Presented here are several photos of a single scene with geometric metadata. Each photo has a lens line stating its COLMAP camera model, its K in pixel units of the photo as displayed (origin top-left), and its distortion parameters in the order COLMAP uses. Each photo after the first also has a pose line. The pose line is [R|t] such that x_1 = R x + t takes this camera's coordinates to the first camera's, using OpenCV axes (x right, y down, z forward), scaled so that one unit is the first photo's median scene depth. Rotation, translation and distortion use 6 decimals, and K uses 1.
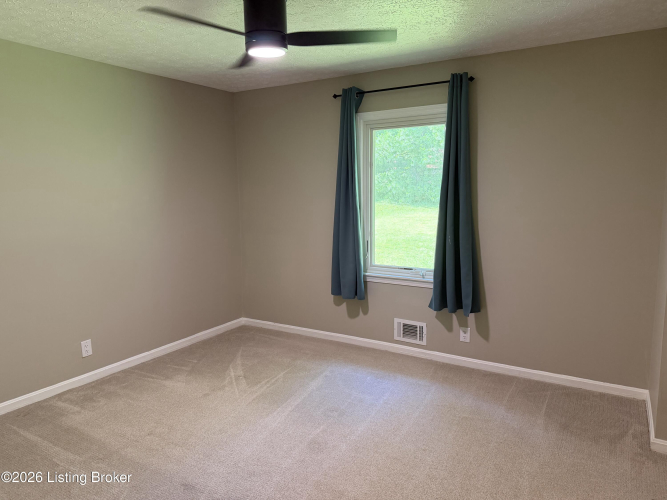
lens RADIAL K [[470.0, 0, 334.0], [0, 470.0, 248.6], [0, 0, 1]] dist [0.003595, 0.000900]
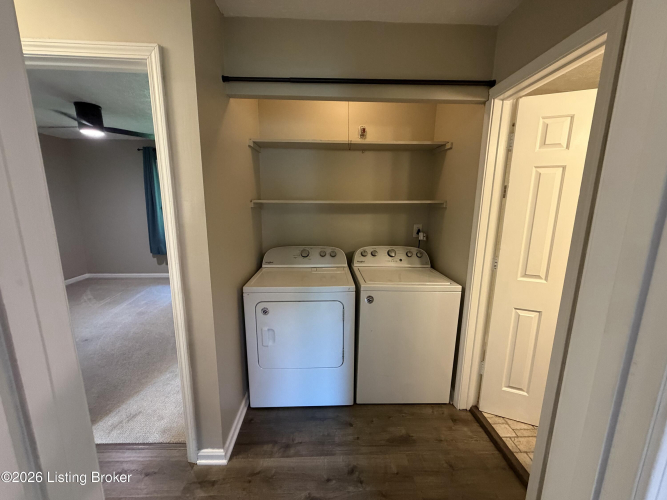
lens RADIAL K [[268.6, 0, 330.9], [0, 268.6, 251.2], [0, 0, 1]] dist [0.001519, -0.000115]
pose [[0.837383, -0.082161, 0.540407, 0.039386], [0.053415, 0.996207, 0.068690, 0.063010], [-0.544001, -0.028654, 0.838595, -0.429791]]
